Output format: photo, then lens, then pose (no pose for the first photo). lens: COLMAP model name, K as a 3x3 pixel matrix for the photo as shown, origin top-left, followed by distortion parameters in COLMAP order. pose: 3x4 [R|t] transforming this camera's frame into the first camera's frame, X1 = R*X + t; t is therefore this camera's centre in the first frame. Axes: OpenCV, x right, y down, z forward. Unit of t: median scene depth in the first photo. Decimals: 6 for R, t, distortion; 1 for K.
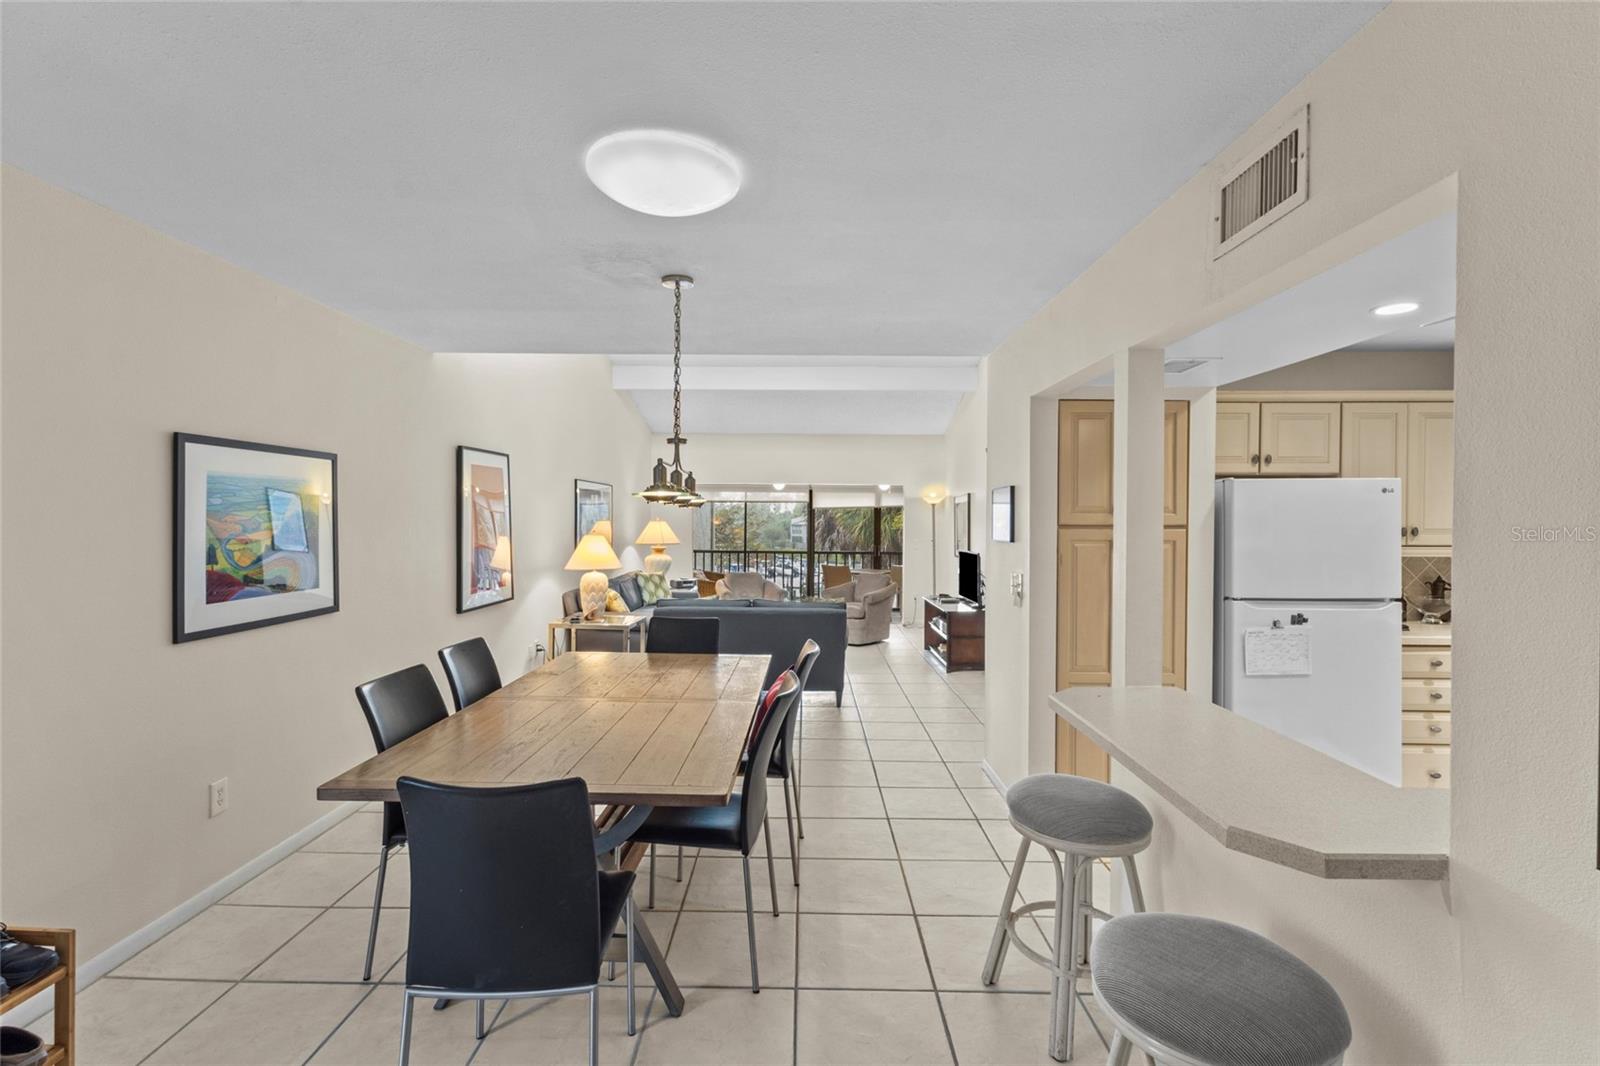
lens RADIAL K [[743.0, 0, 794.1], [0, 743.0, 538.5], [0, 0, 1]] dist [0.002431, 0.003637]
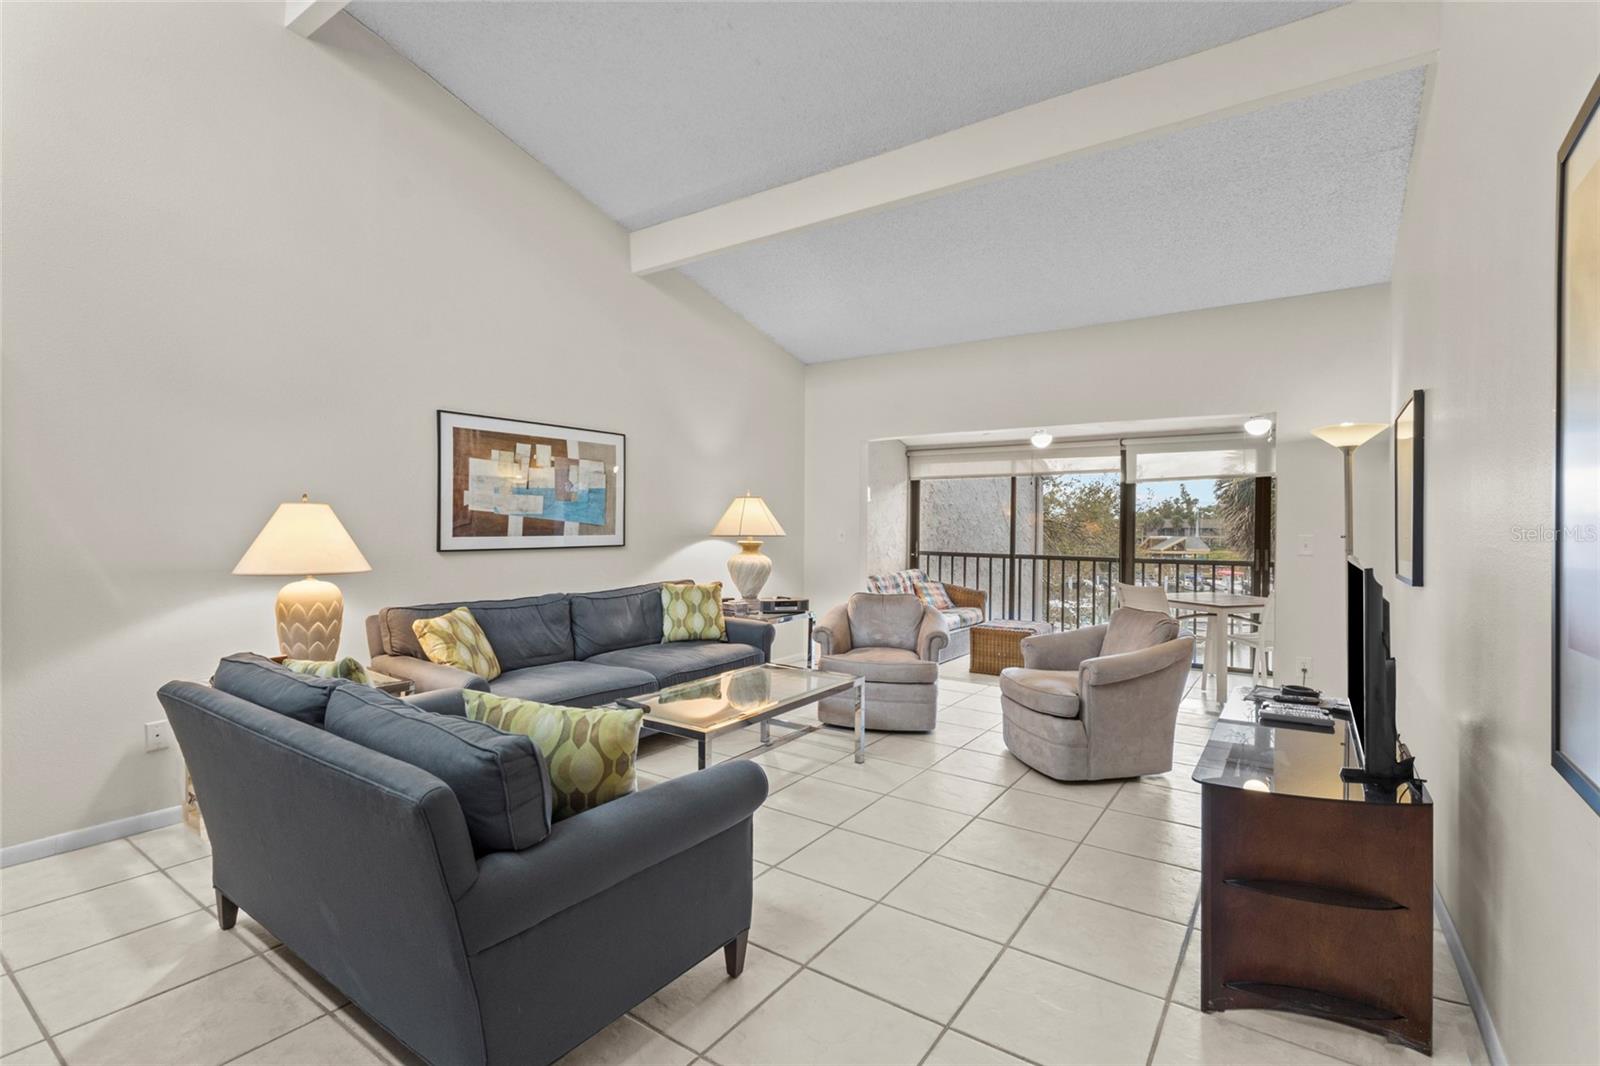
lens RADIAL K [[743.0, 0, 801.1], [0, 743.0, 528.4], [0, 0, 1]] dist [0.002431, 0.003637]
pose [[0.829510, 0.001850, -0.558489, 0.483032], [-0.013616, 0.999764, -0.016912, 0.027885], [0.558326, 0.021633, 0.829340, 1.407583]]
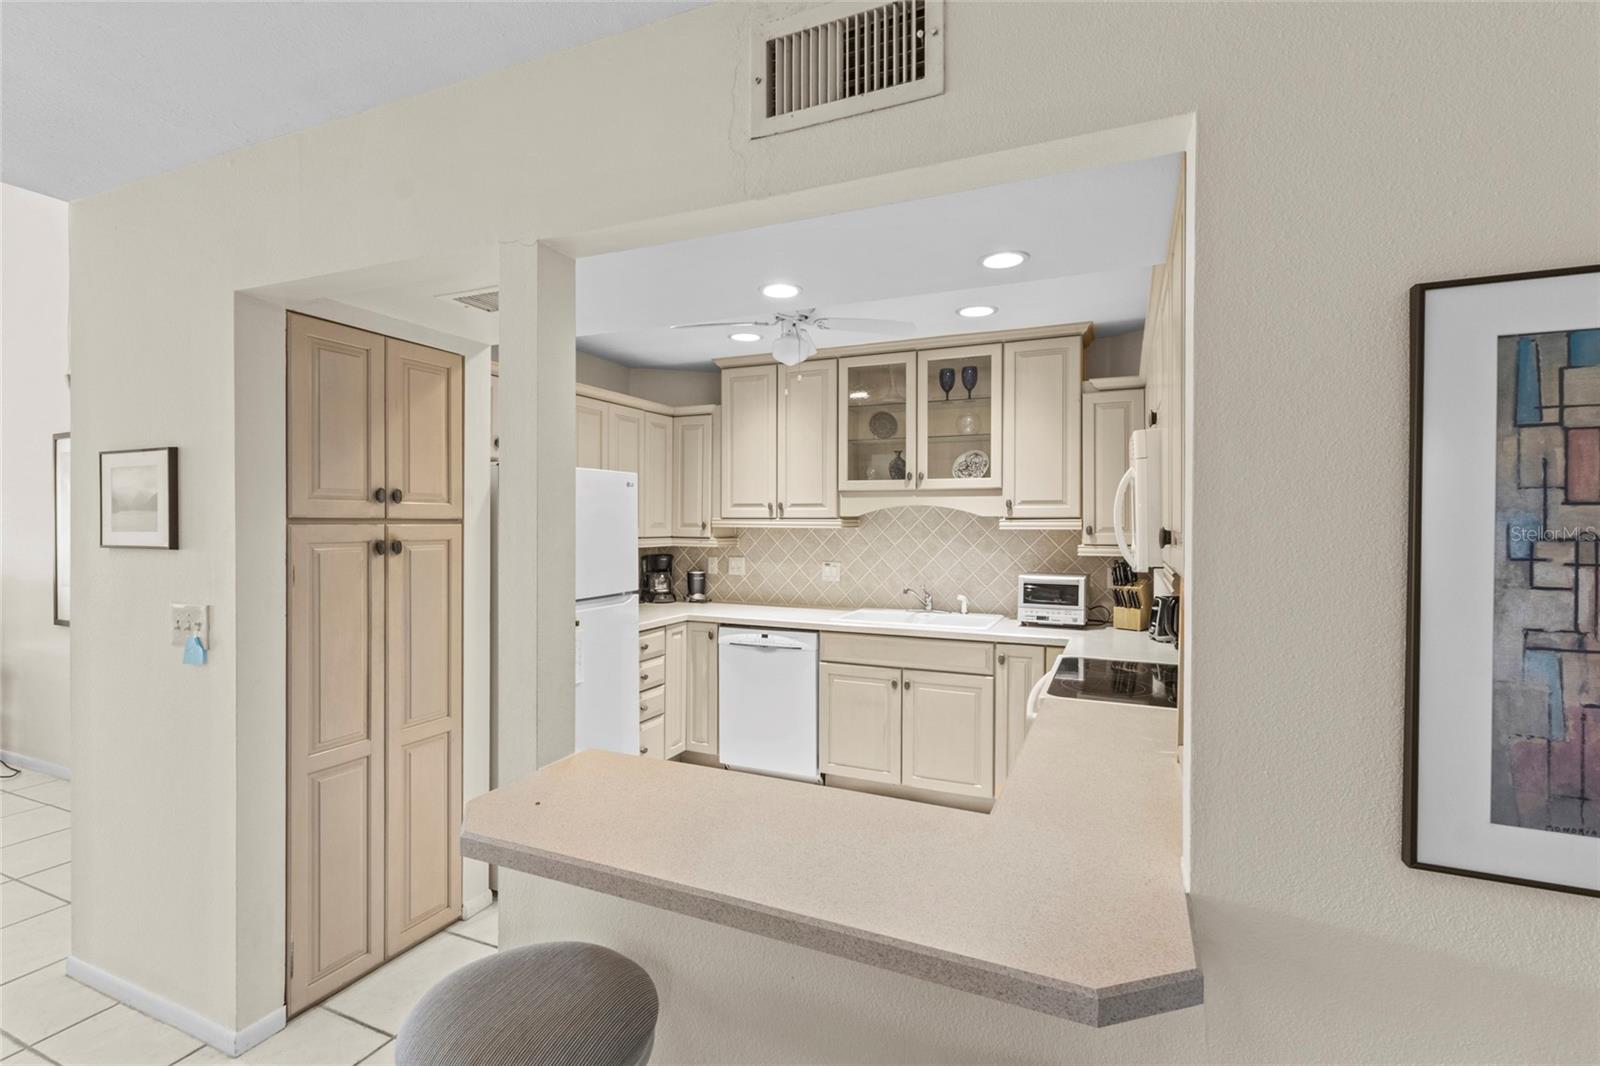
lens RADIAL K [[743.0, 0, 800.1], [0, 743.0, 529.2], [0, 0, 1]] dist [0.002431, 0.003637]
pose [[0.391867, -0.010664, 0.919960, -0.036427], [0.016886, 0.999848, 0.004398, -0.004814], [-0.919867, 0.013811, 0.391987, 0.383639]]
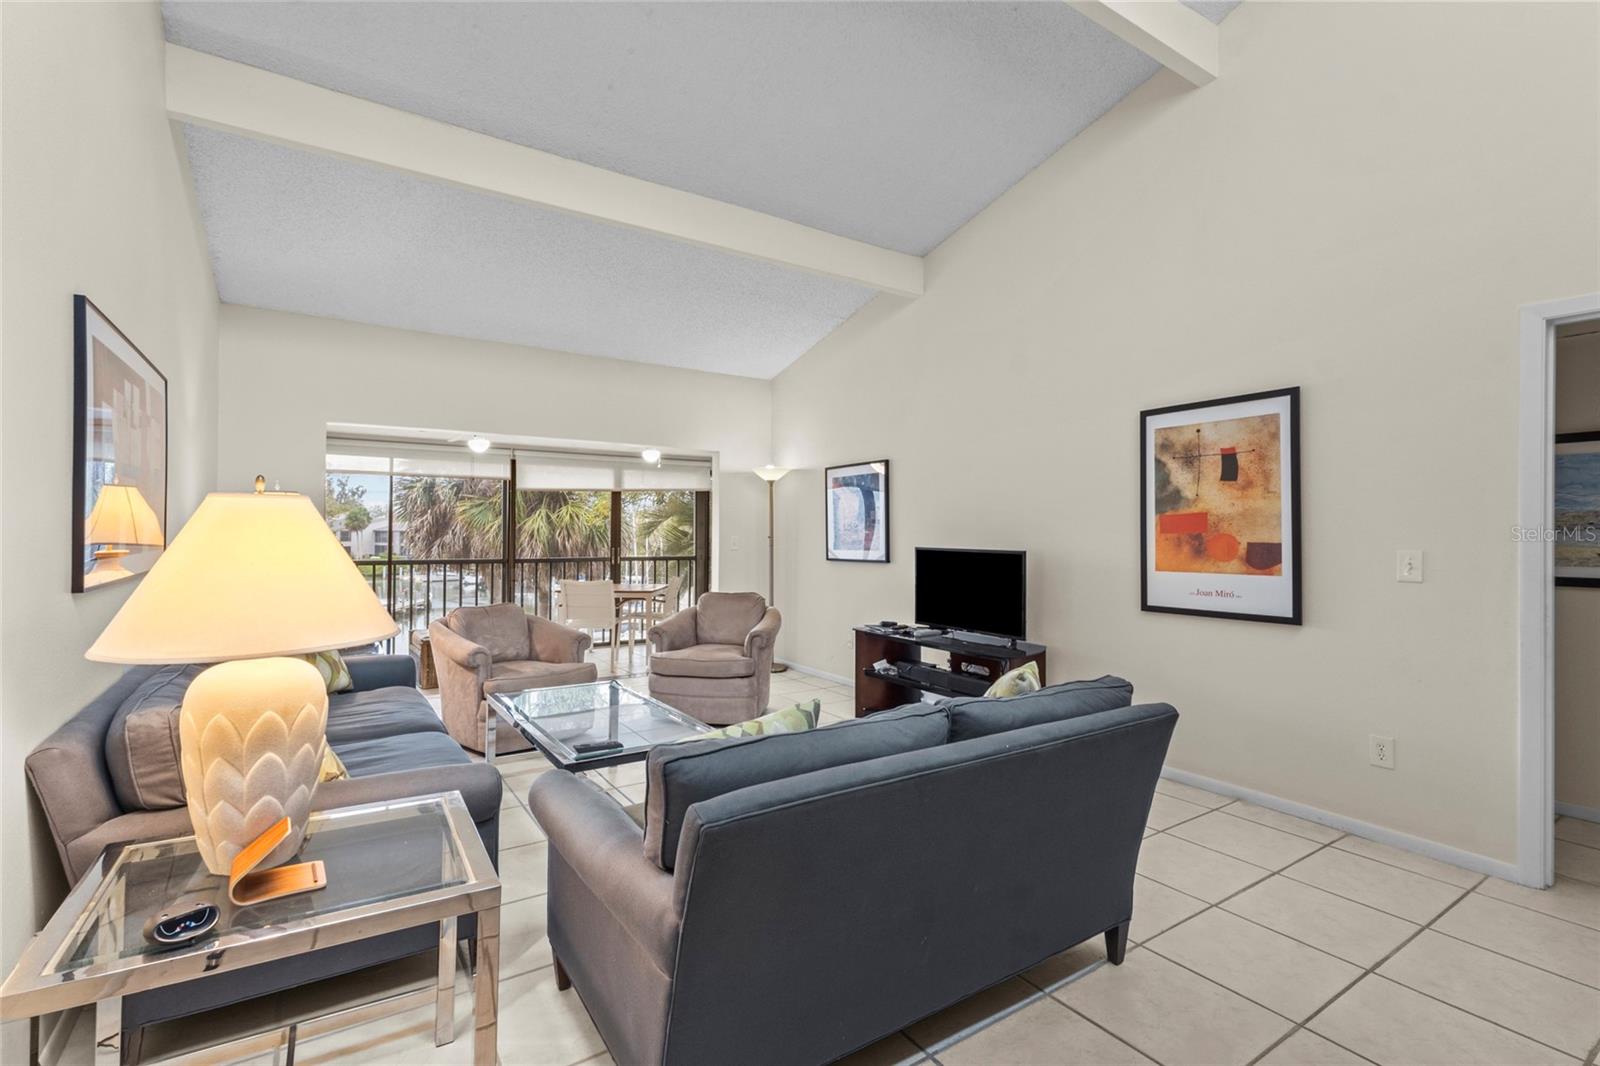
lens RADIAL K [[743.0, 0, 794.9], [0, 743.0, 525.4], [0, 0, 1]] dist [0.002431, 0.003637]
pose [[0.824723, 0.002994, 0.565529, -0.476800], [0.011729, 0.999680, -0.022397, 0.021638], [-0.565416, 0.025104, 0.824424, 1.296220]]
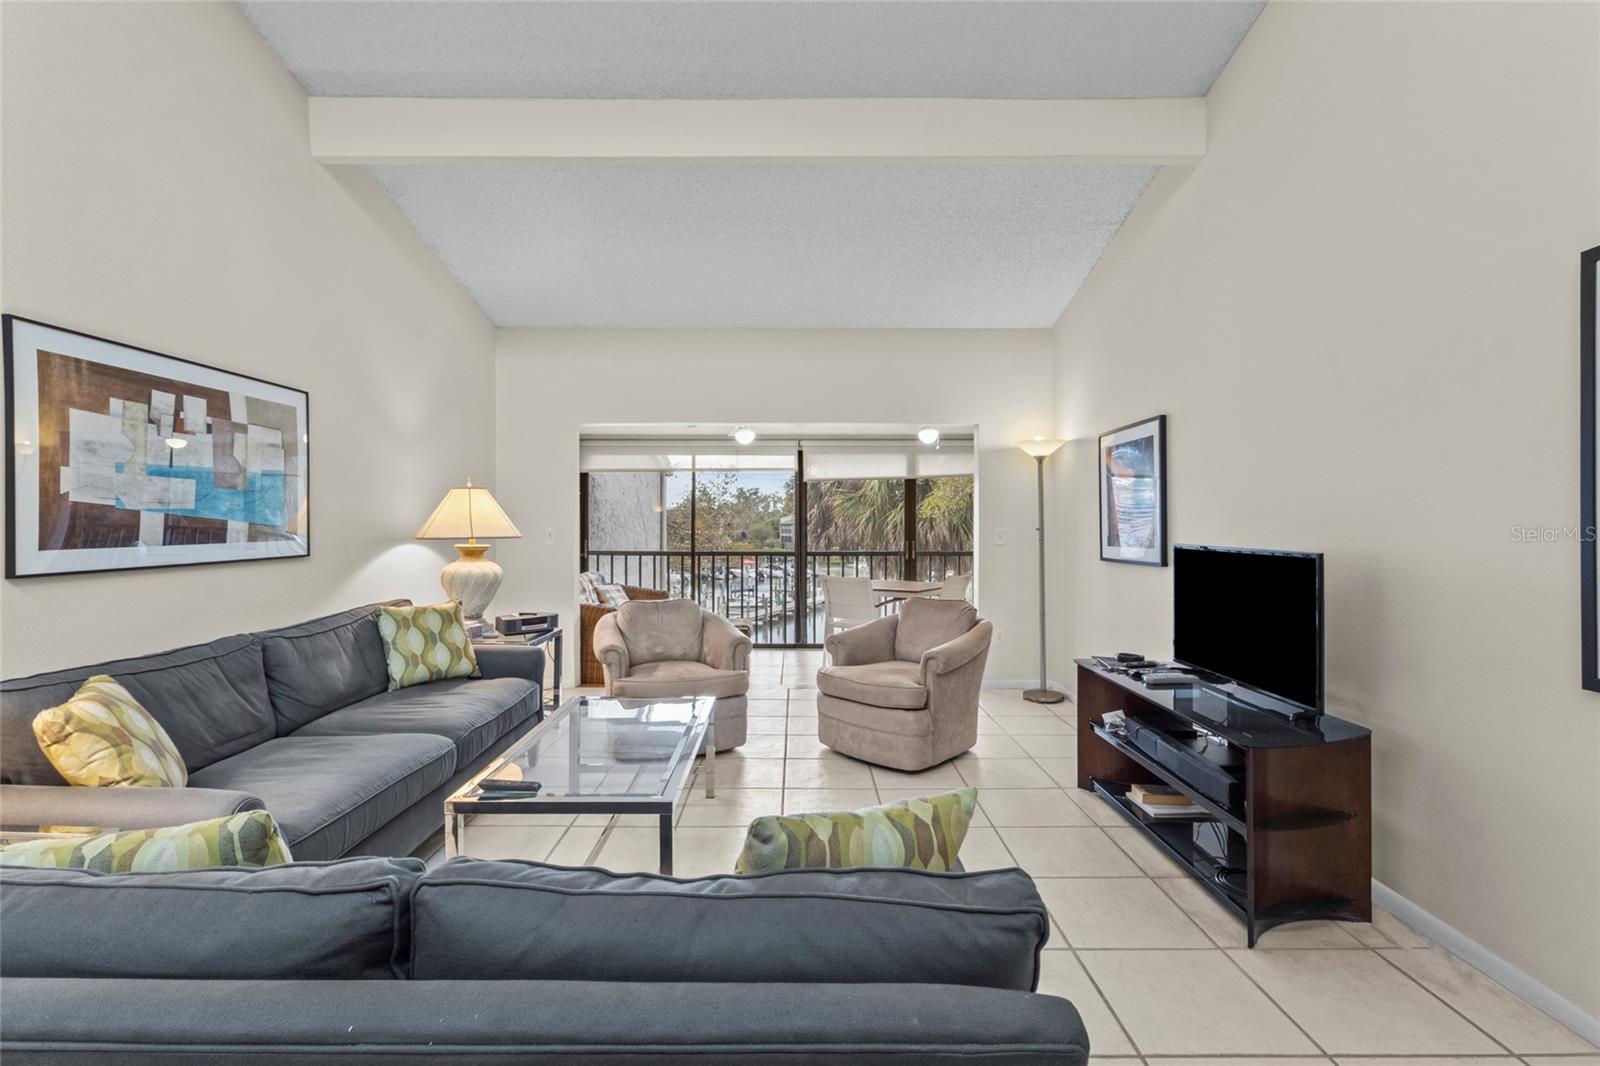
lens RADIAL K [[743.0, 0, 797.1], [0, 743.0, 531.7], [0, 0, 1]] dist [0.002431, 0.003637]
pose [[0.999821, -0.007743, 0.017255, 0.031746], [0.007908, 0.999924, -0.009497, 0.024270], [-0.017181, 0.009632, 0.999806, 1.415912]]
